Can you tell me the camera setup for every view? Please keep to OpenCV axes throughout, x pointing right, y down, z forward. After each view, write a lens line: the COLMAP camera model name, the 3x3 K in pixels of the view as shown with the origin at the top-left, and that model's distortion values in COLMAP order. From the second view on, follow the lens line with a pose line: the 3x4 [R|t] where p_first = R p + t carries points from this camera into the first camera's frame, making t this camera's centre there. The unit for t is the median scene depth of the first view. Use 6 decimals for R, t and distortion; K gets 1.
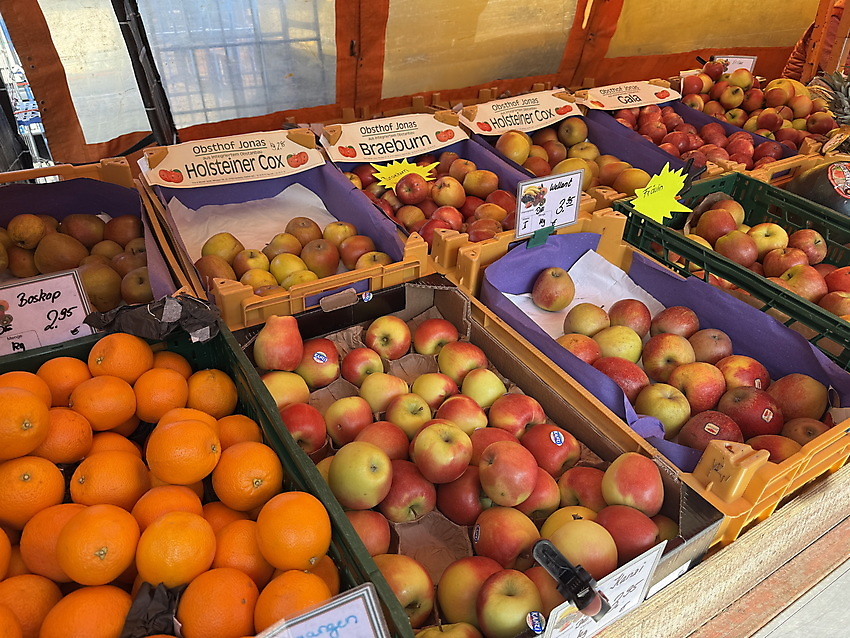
lens RADIAL K [[597.8, 0, 427.3], [0, 597.8, 330.1], [0, 0, 1]] dist [0.097410, -0.156400]
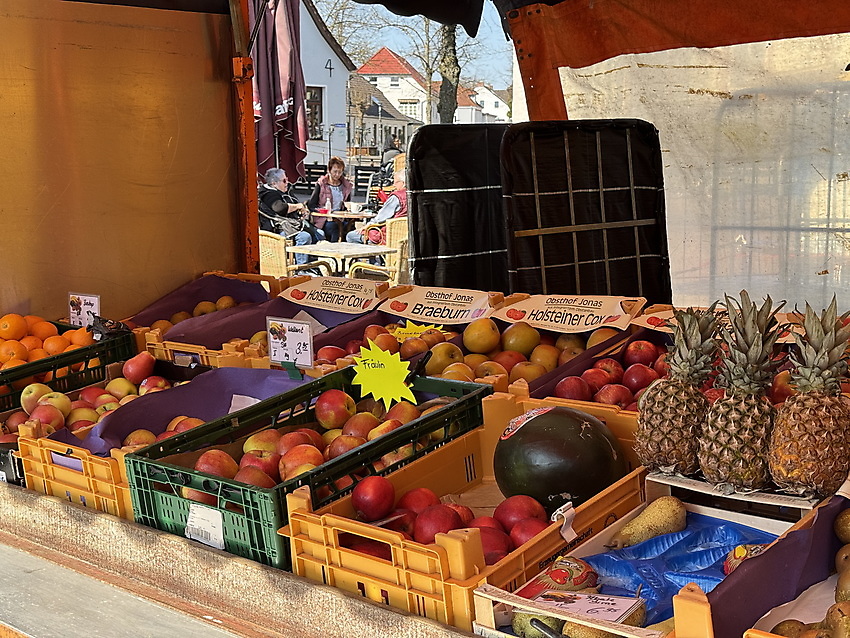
lens RADIAL K [[1196.5, 0, 425.0], [0, 1196.5, 319.0], [0, 0, 1]] dist [0.169314, -0.118599]
pose [[0.292765, 0.146523, -0.944891, 1.921814], [-0.467272, 0.884080, -0.007686, -0.268860], [0.834233, 0.443772, 0.327294, 0.304287]]
